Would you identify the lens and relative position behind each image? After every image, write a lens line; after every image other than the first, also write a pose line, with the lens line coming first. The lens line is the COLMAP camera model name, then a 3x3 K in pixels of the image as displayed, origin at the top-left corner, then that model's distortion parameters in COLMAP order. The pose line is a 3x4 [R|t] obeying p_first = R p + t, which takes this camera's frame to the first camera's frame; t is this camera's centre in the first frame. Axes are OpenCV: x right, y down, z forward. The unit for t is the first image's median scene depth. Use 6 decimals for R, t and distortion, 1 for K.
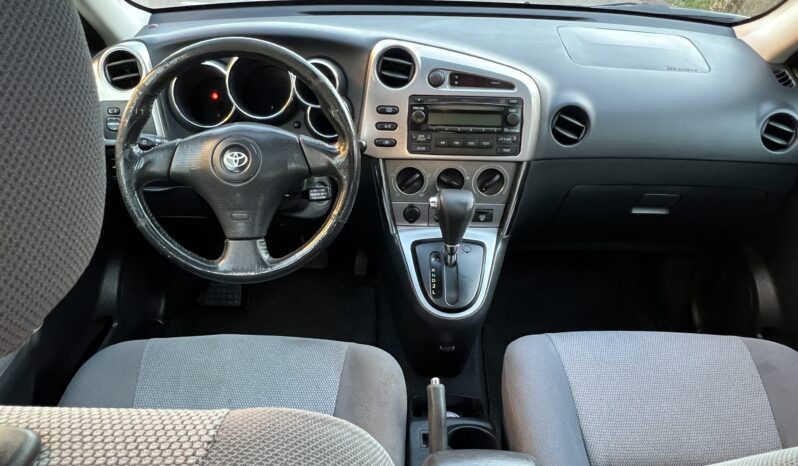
lens RADIAL K [[559.4, 0, 389.4], [0, 559.4, 233.0], [0, 0, 1]] dist [0.002141, -0.005760]
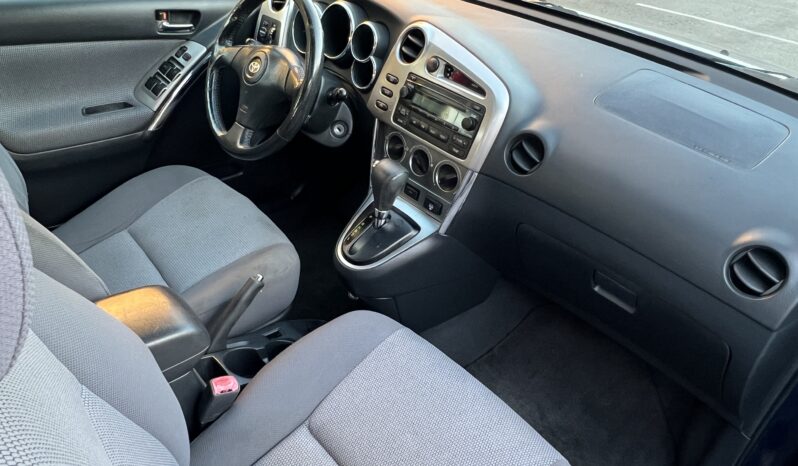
lens RADIAL K [[559.4, 0, 399.0], [0, 559.4, 236.2], [0, 0, 1]] dist [0.002141, -0.005760]
pose [[0.675711, 0.455194, -0.579838, 0.808103], [-0.457834, 0.875622, 0.153861, -0.121393], [0.577756, 0.161505, 0.800072, 0.151466]]
